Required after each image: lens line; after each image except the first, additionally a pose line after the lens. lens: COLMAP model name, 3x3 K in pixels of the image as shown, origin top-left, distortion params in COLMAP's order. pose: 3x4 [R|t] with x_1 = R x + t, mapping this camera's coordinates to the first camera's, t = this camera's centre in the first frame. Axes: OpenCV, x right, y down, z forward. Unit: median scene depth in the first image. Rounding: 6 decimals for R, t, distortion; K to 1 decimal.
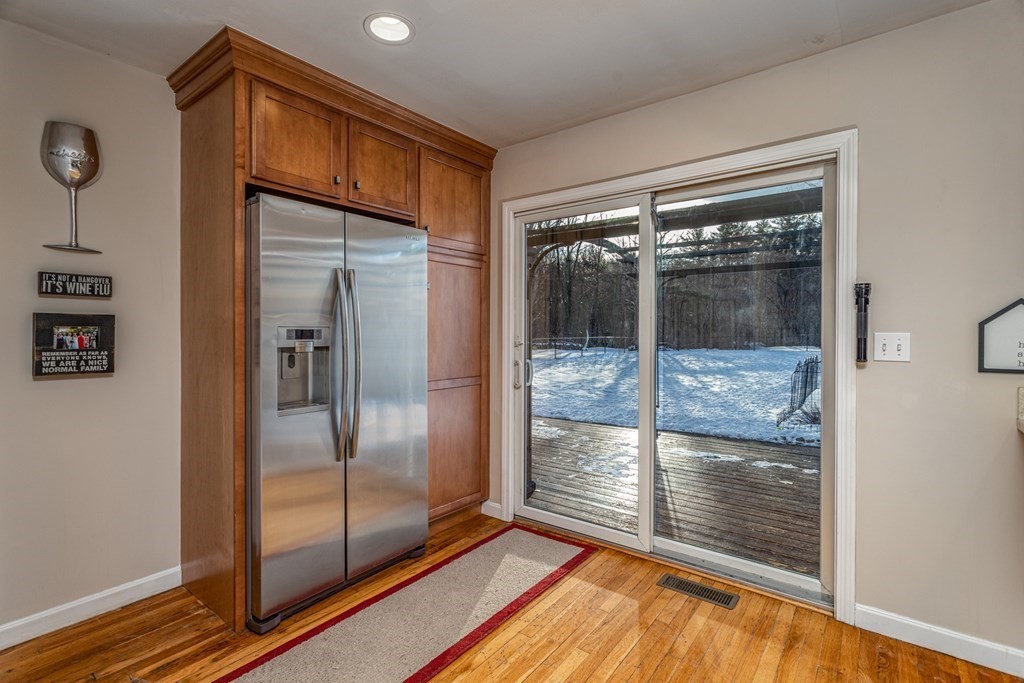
lens RADIAL K [[497.0, 0, 510.4], [0, 497.0, 329.2], [0, 0, 1]] dist [-0.001137, -0.000077]
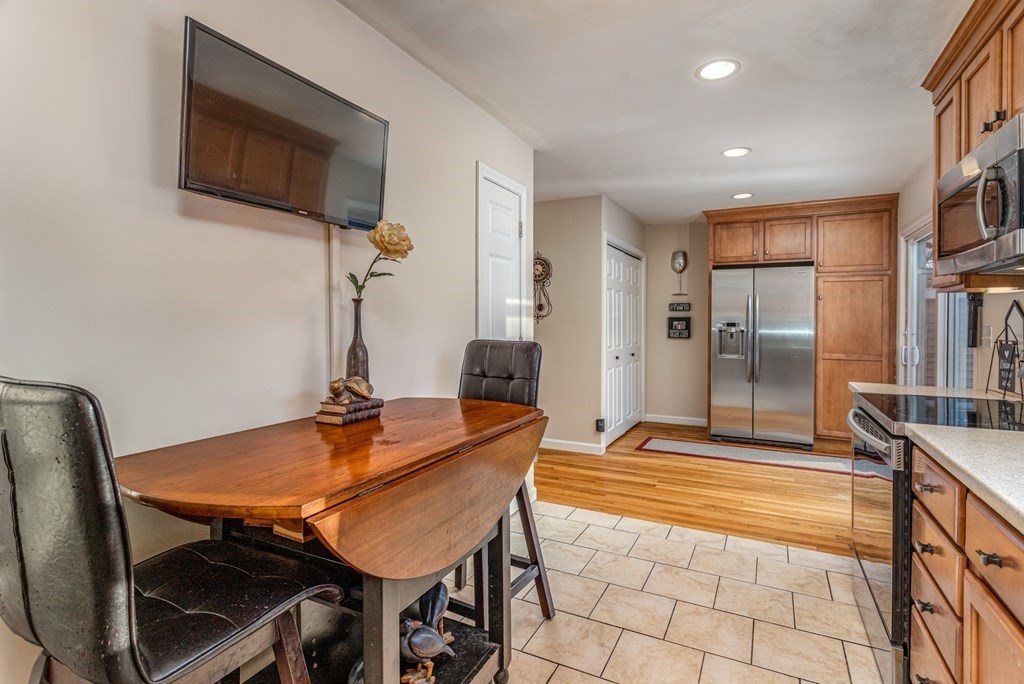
lens RADIAL K [[487.0, 0, 516.6], [0, 487.0, 323.7], [0, 0, 1]] dist [0.002008, 0.000312]
pose [[0.192129, 0.003348, -0.981364, 1.656360], [-0.000599, 0.999994, 0.003294, -0.001287], [0.981369, -0.000045, 0.192130, -0.452925]]
